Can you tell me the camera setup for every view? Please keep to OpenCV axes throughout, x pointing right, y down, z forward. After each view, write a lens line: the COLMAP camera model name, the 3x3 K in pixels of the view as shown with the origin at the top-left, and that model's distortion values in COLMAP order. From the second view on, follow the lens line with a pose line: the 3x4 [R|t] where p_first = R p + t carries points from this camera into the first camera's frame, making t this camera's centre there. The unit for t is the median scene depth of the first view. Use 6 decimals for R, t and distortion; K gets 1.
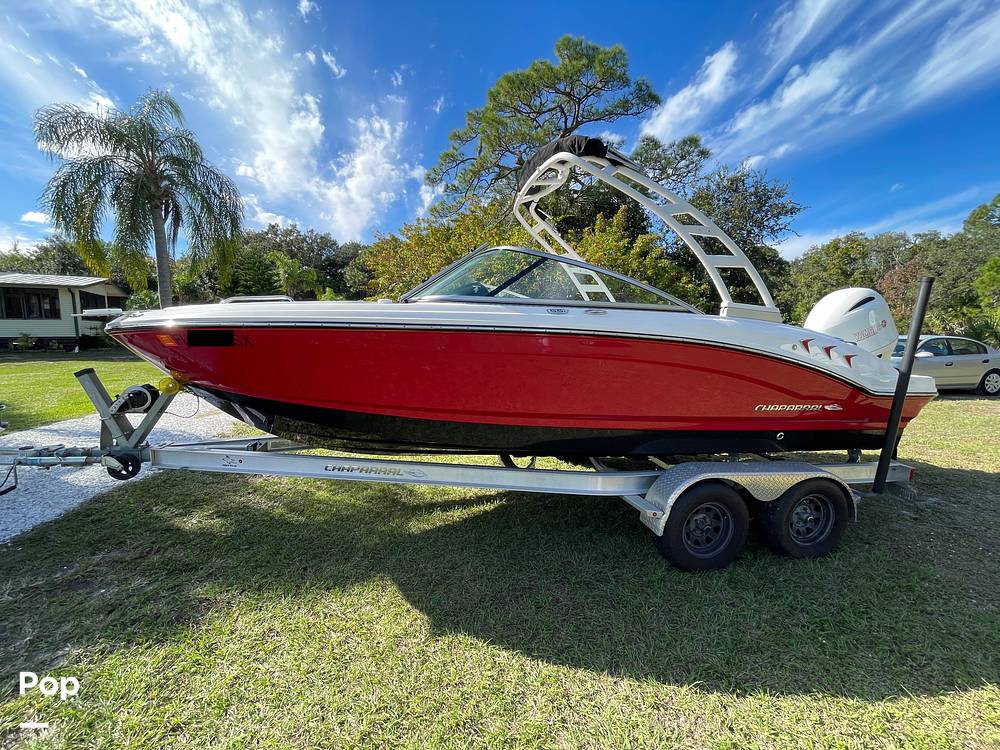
lens RADIAL K [[400.6, 0, 502.4], [0, 400.6, 372.6], [0, 0, 1]] dist [-0.001289, 0.000386]
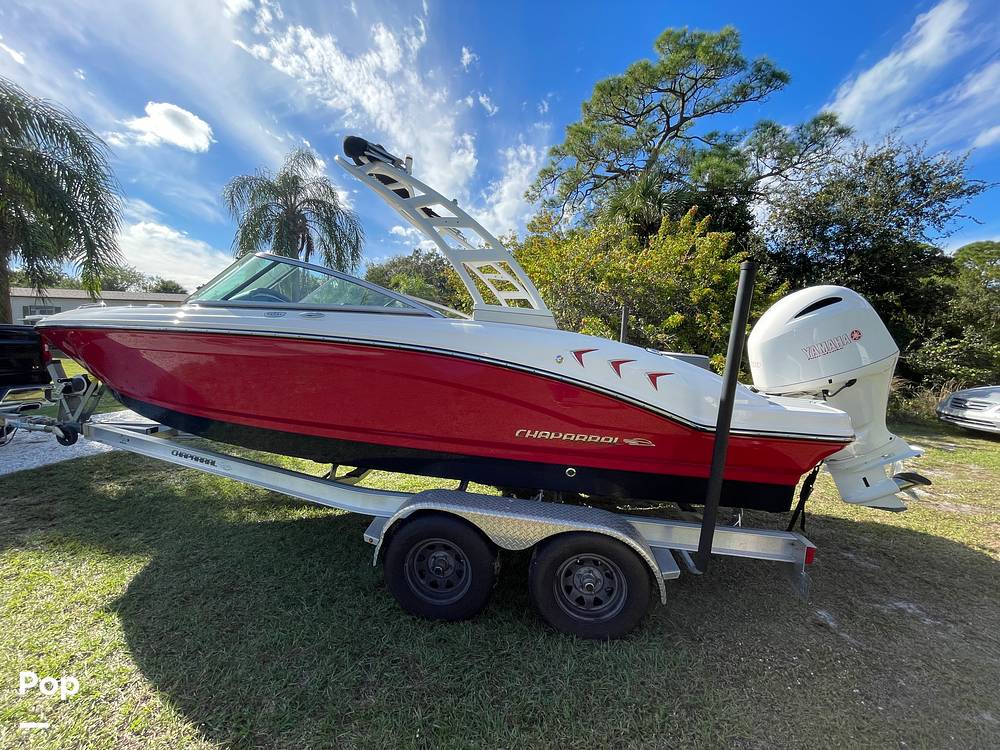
lens RADIAL K [[400.6, 0, 502.4], [0, 400.6, 372.6], [0, 0, 1]] dist [-0.001289, 0.000386]
pose [[0.947362, 0.040055, -0.317650, 0.155074], [-0.051185, 0.998330, -0.026768, -0.001829], [0.316047, 0.041618, 0.947830, 0.038349]]
